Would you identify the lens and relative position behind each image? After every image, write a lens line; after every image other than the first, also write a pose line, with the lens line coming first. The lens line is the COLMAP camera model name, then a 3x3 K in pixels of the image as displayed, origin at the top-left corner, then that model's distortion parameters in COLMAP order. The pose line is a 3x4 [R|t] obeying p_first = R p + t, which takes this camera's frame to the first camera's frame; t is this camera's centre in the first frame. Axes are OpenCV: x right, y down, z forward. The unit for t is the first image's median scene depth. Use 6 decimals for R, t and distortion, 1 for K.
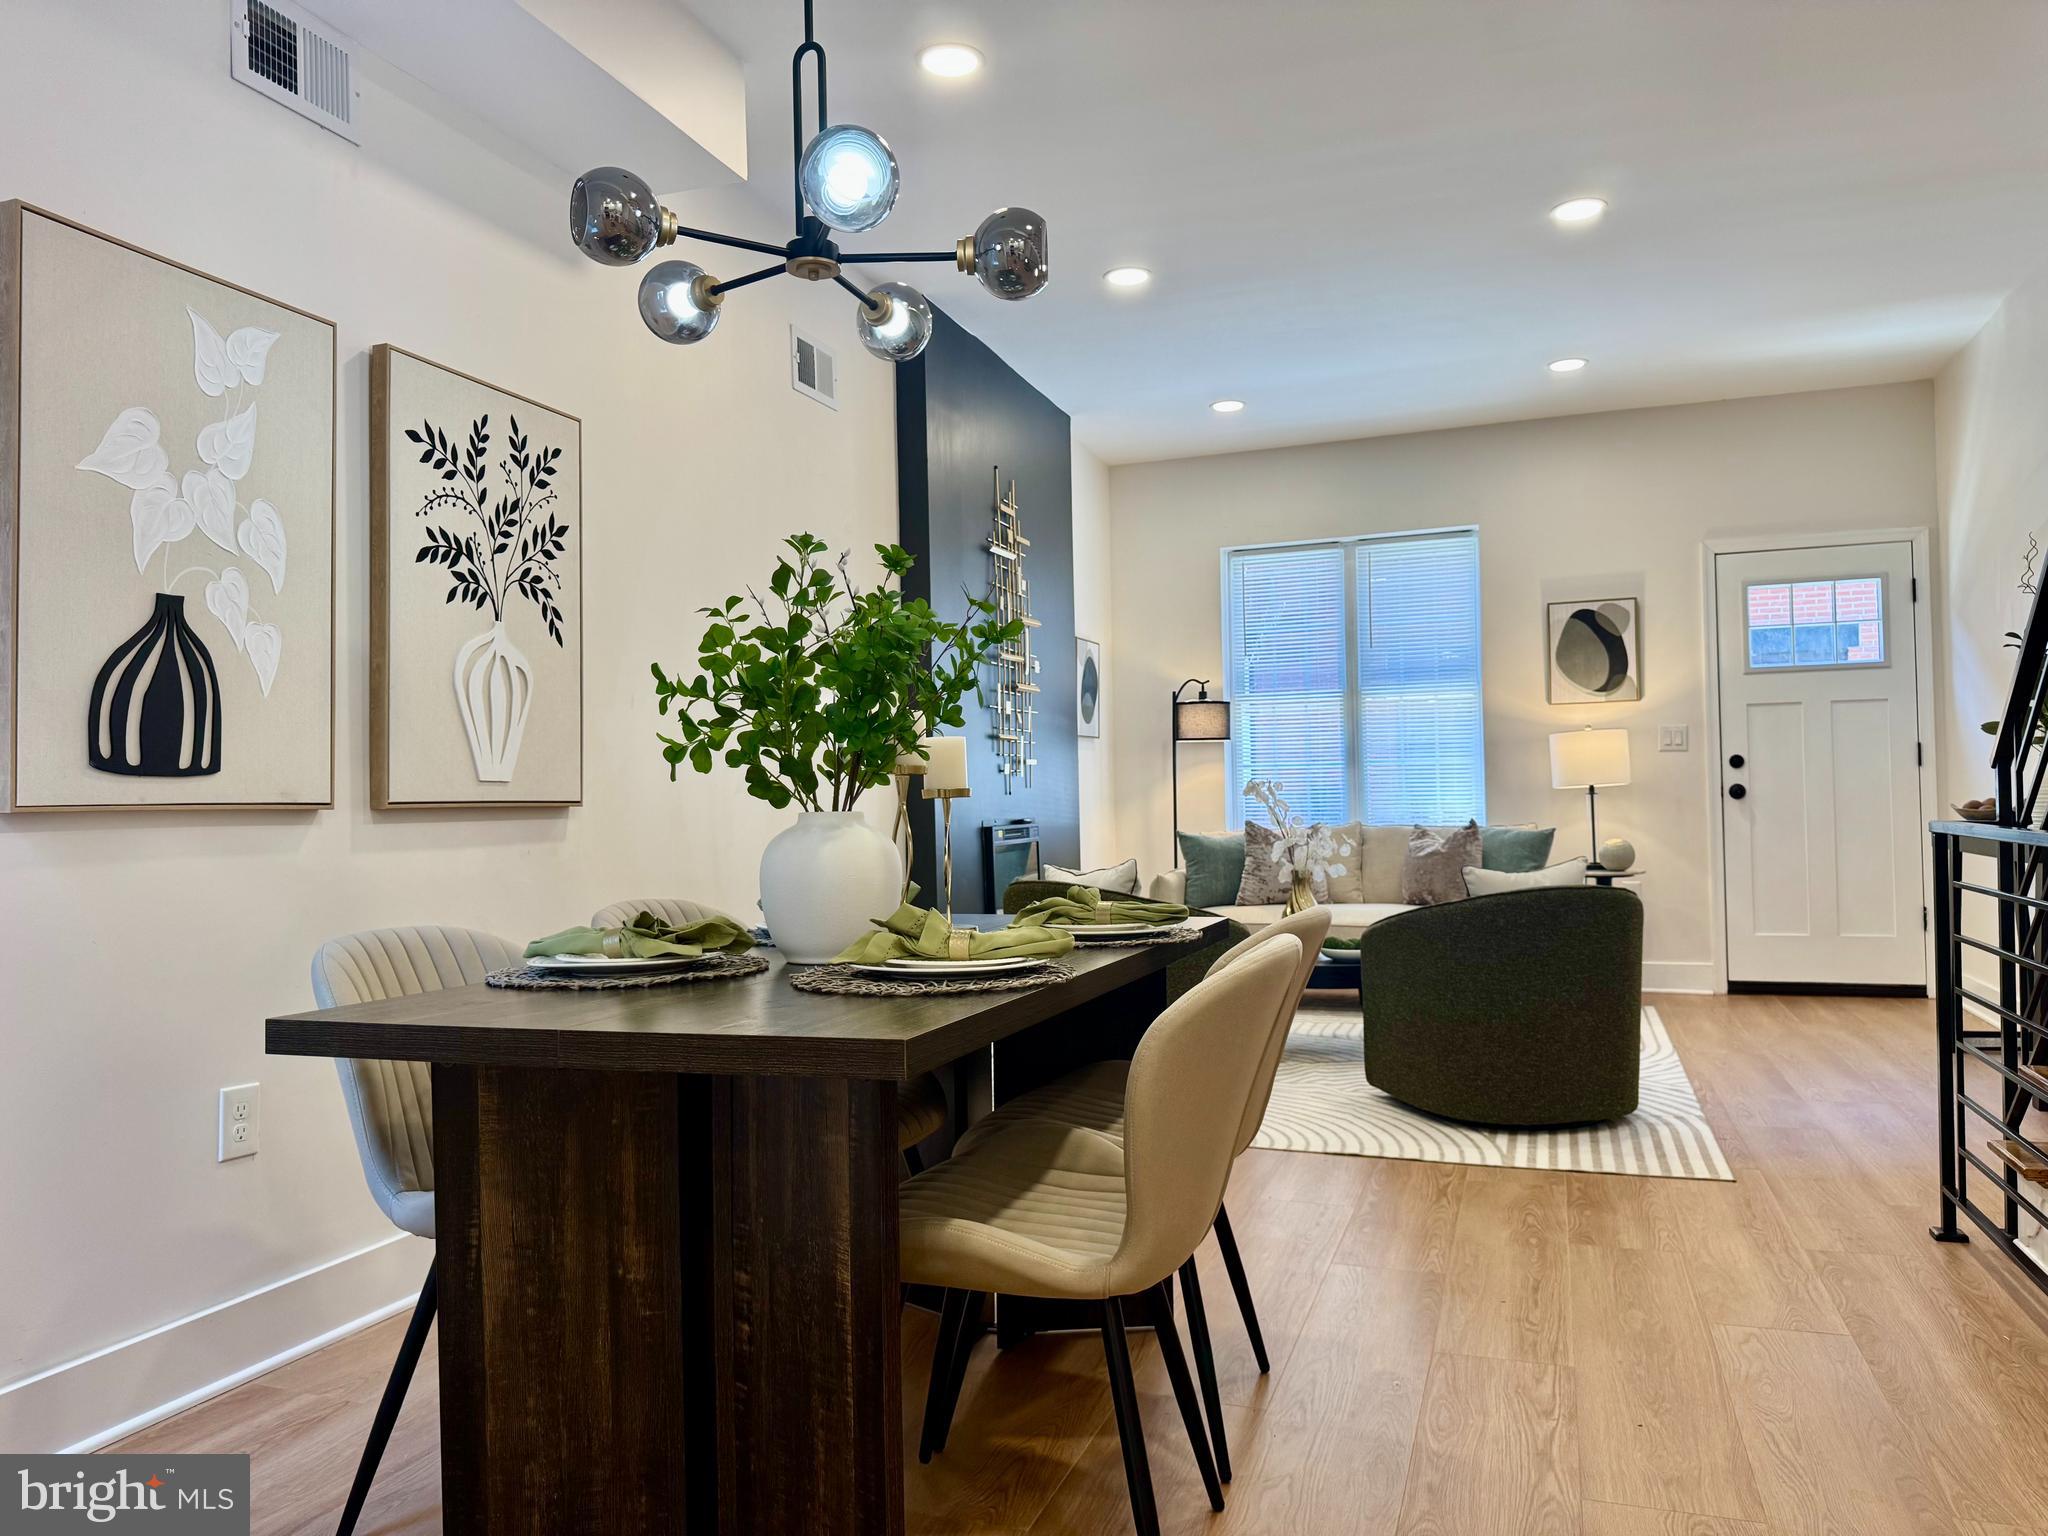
lens RADIAL K [[1440.5, 0, 1028.6], [0, 1440.5, 772.3], [0, 0, 1]] dist [0.033671, -0.047410]
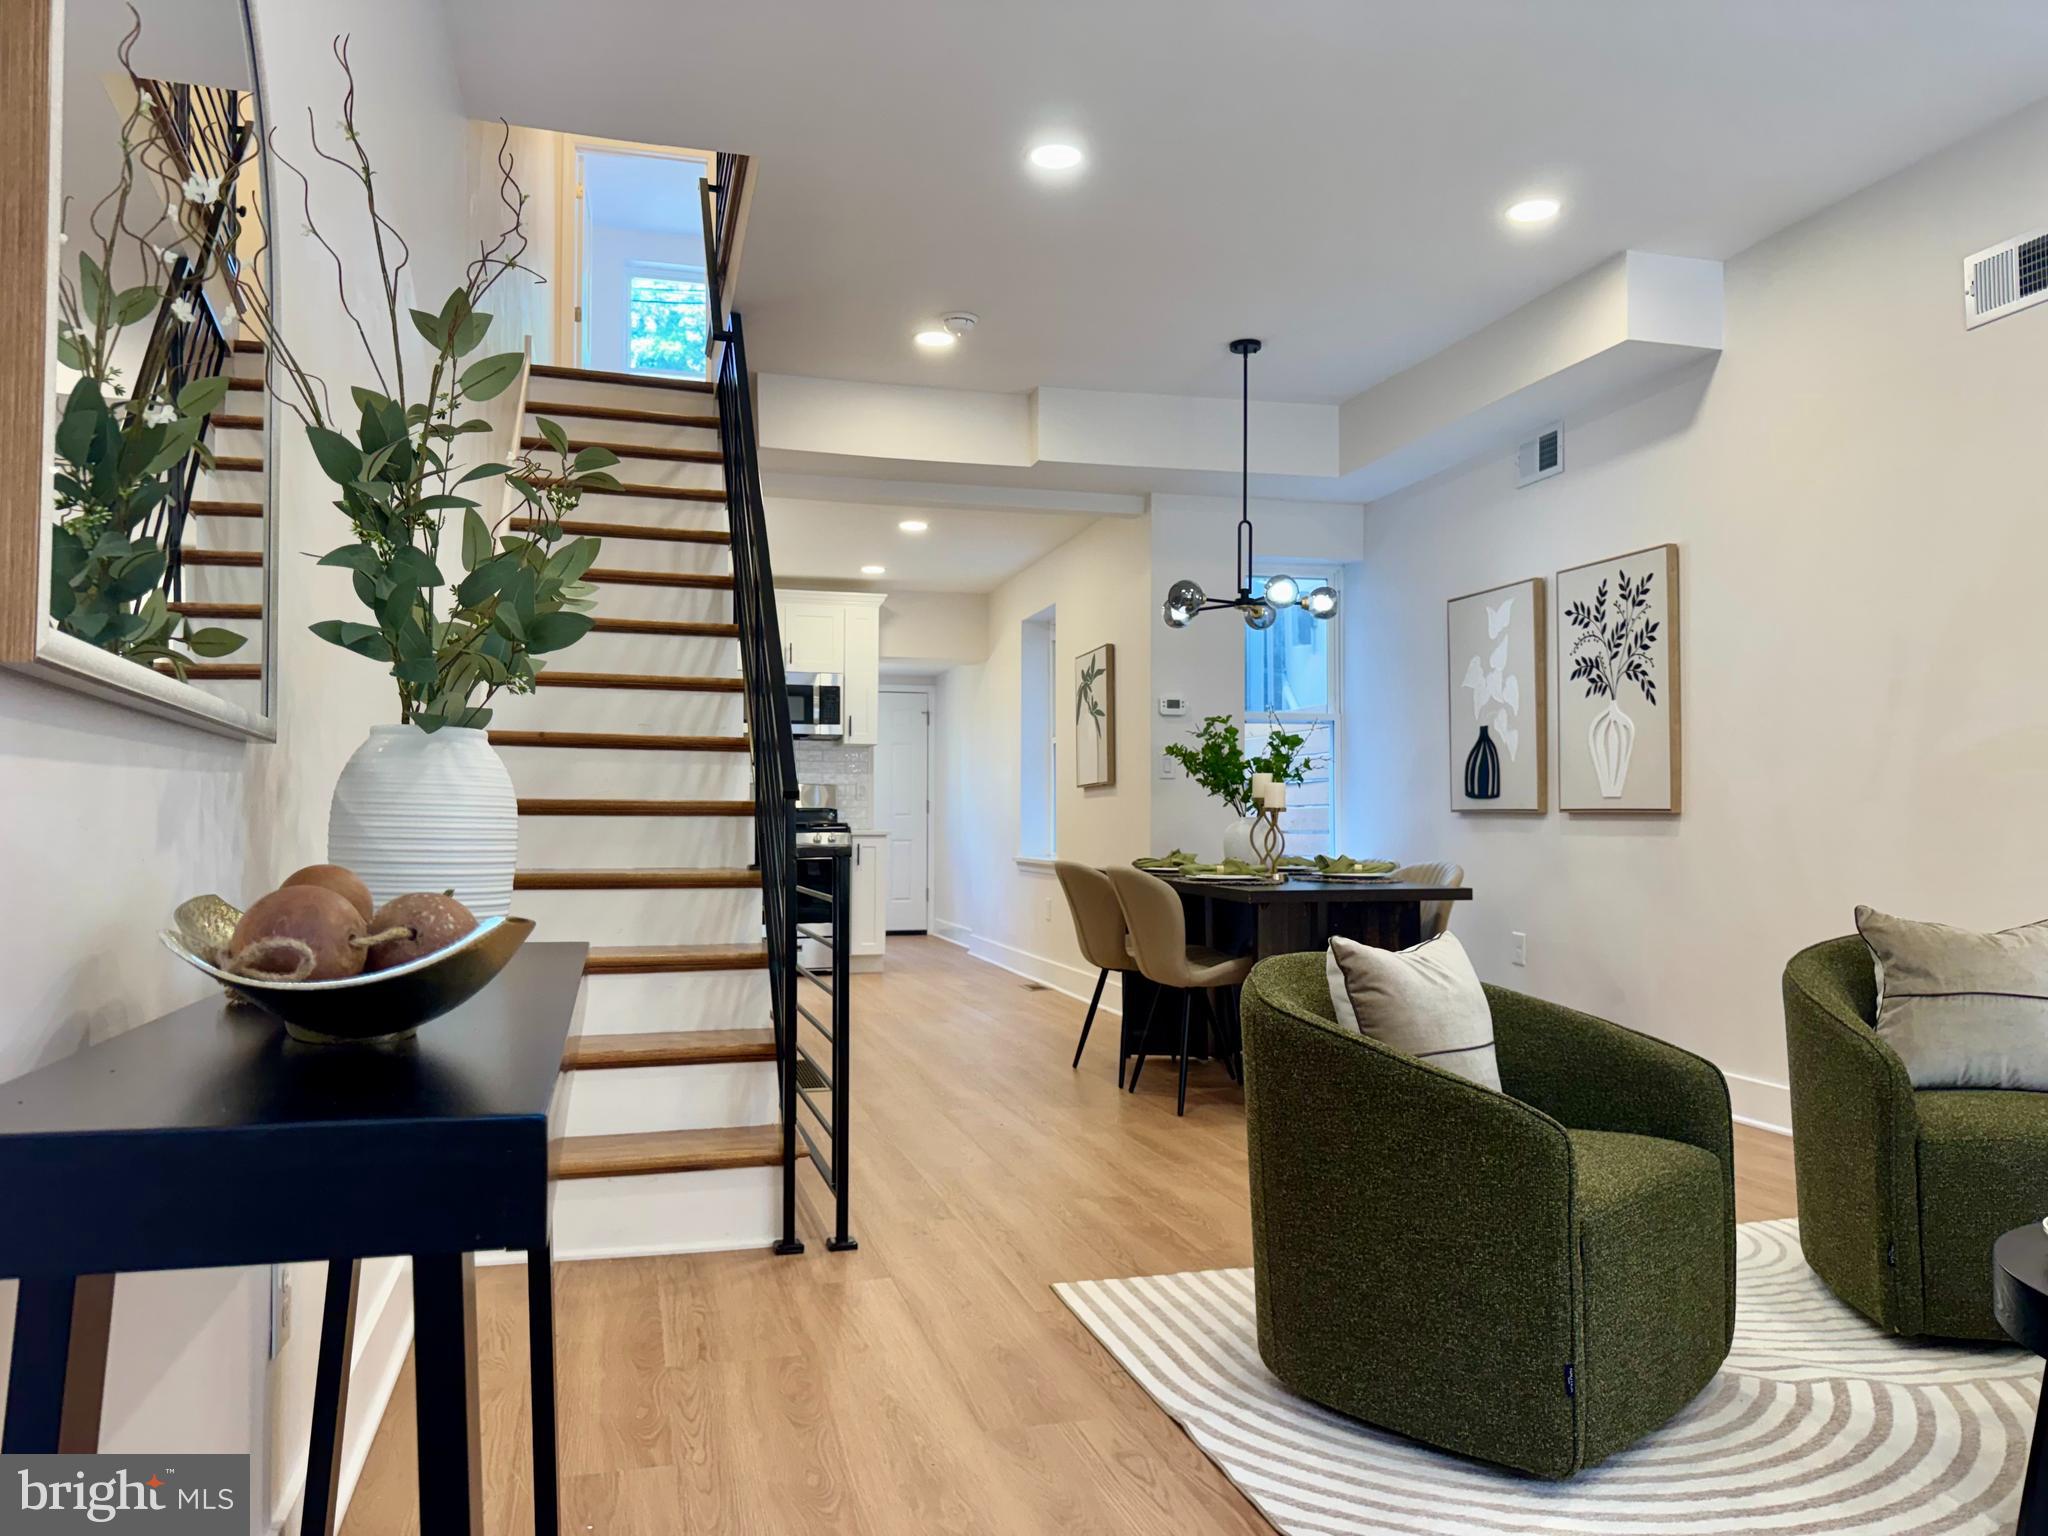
lens RADIAL K [[1440.5, 0, 1004.5], [0, 1440.5, 780.5], [0, 0, 1]] dist [0.033671, -0.047410]
pose [[-0.822882, 0.001648, -0.568210, 1.094454], [0.023546, 0.999236, -0.031202, 0.021586], [0.567724, -0.039054, -0.822292, 1.873374]]
